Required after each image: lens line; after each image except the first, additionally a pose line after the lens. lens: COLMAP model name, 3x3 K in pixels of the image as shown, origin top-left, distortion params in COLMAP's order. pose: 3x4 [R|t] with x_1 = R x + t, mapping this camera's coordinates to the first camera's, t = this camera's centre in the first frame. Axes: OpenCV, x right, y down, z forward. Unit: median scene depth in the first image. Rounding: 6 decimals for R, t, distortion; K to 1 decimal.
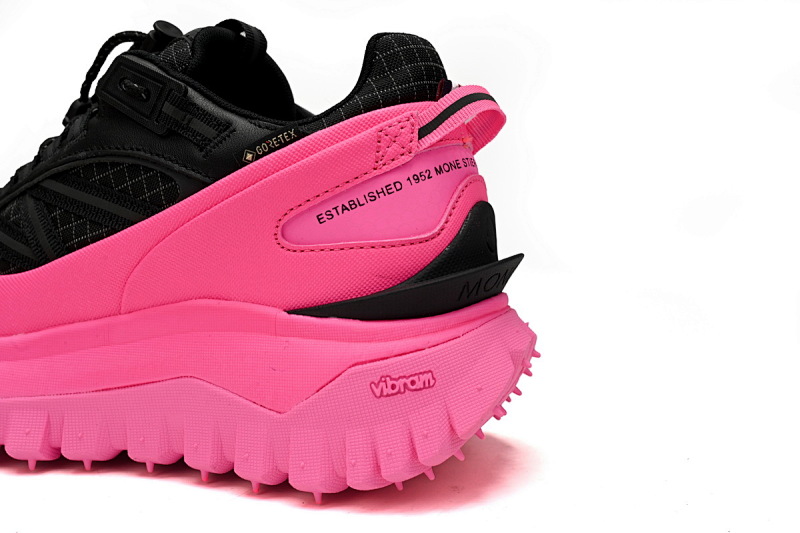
lens RADIAL K [[810.7, 0, 401.3], [0, 810.7, 261.8], [0, 0, 1]] dist [-0.007979, 0.000000]
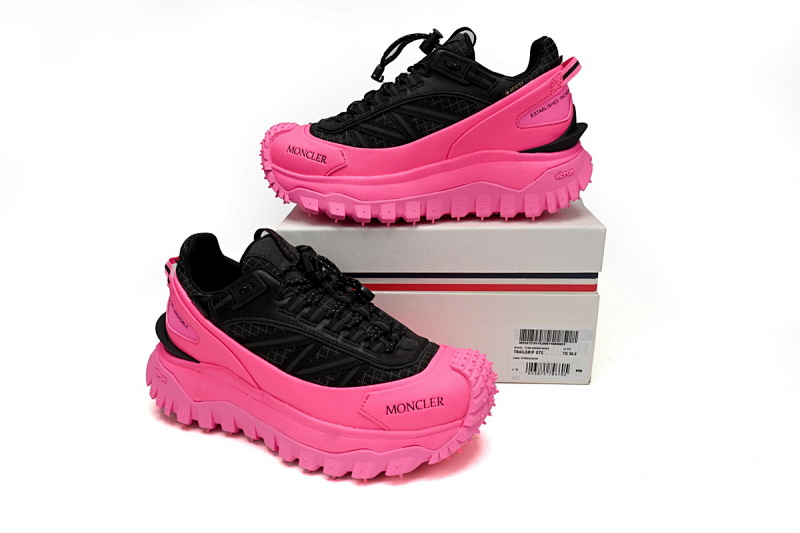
lens RADIAL K [[626.4, 0, 401.3], [0, 626.4, 270.8], [0, 0, 1]] dist [0.009558, 0.001085]
pose [[0.948536, -0.137520, 0.285249, -1.118212], [0.065435, 0.966459, 0.248343, -0.095612], [-0.309834, -0.216897, 0.925721, -0.851796]]
